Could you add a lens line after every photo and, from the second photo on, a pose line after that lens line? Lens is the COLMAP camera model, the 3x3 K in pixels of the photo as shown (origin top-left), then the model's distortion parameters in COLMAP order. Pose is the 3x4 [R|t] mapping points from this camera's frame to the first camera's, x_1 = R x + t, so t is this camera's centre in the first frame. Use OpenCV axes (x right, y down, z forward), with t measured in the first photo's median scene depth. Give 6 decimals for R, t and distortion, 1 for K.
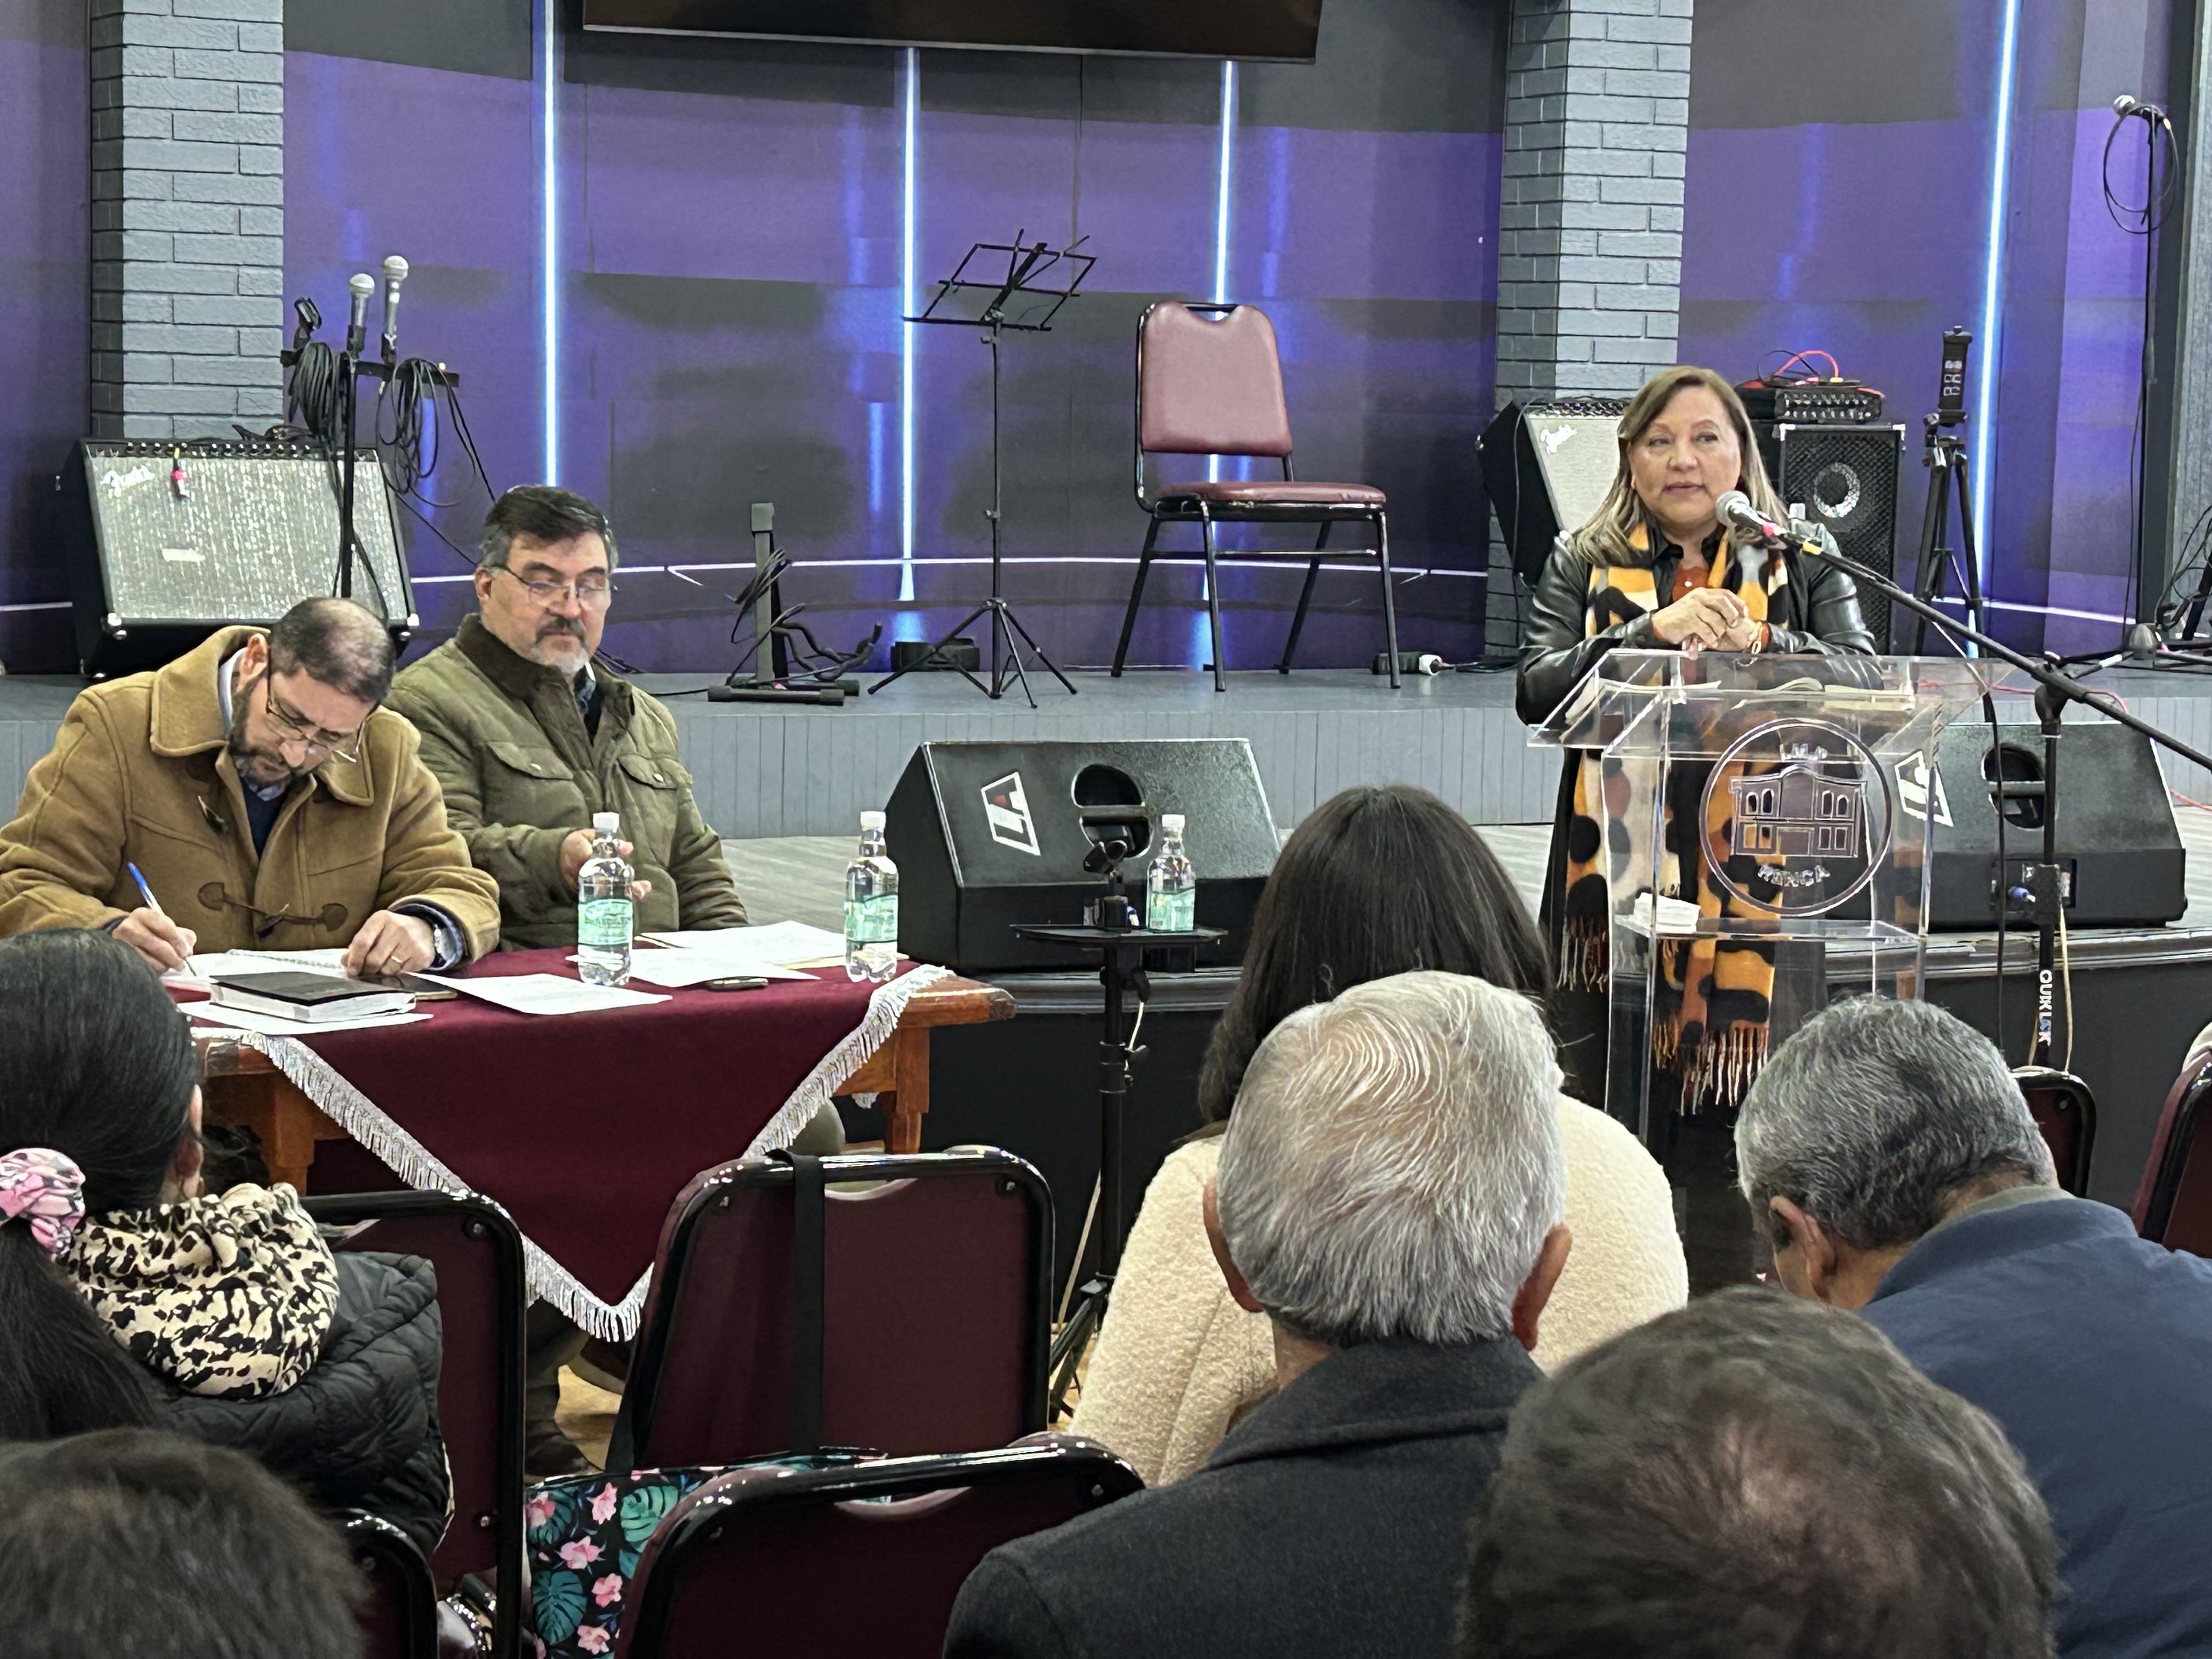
lens RADIAL K [[4753.0, 0, 1083.2], [0, 4753.0, 810.0], [0, 0, 1]] dist [0.191039, 0.000000]
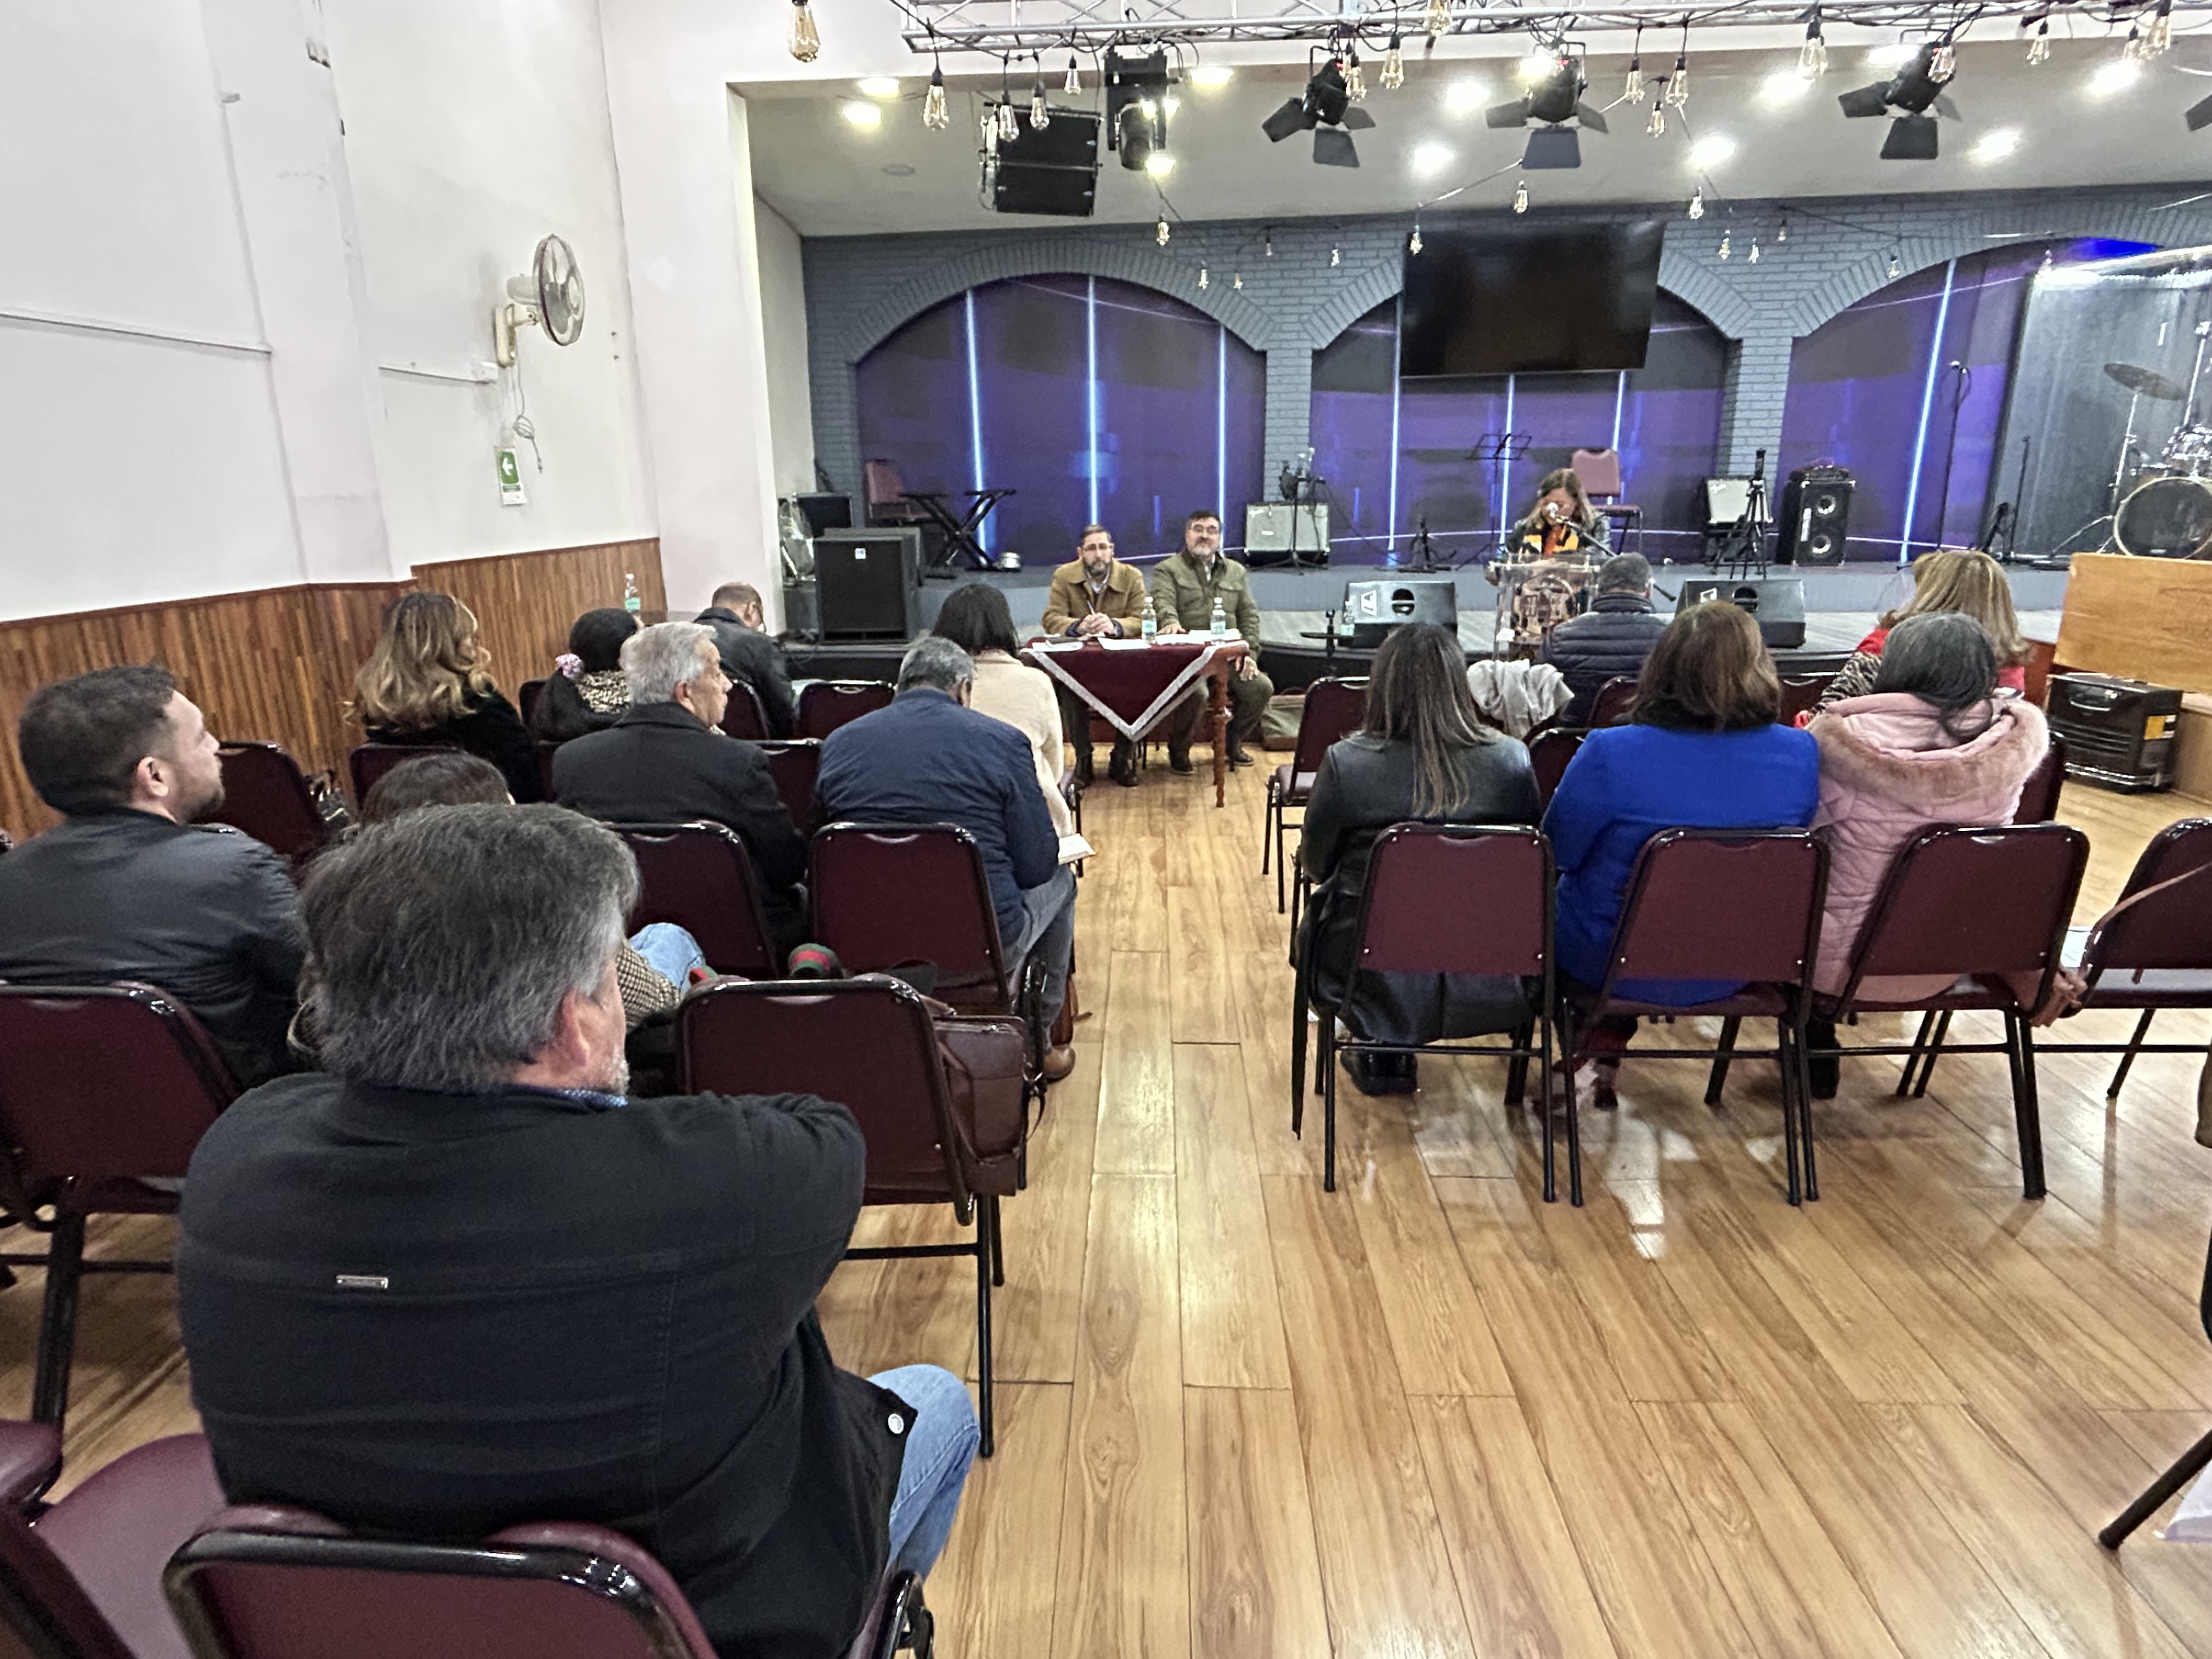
lens RADIAL K [[1233.8, 0, 1090.3], [0, 1233.8, 836.5], [0, 0, 1]] dist [-0.009695, 0.000808]
pose [[0.840531, 0.115807, -0.529241, 0.279798], [-0.017931, 0.982298, 0.186467, 0.004479], [0.541467, -0.147242, 0.827728, 0.095486]]
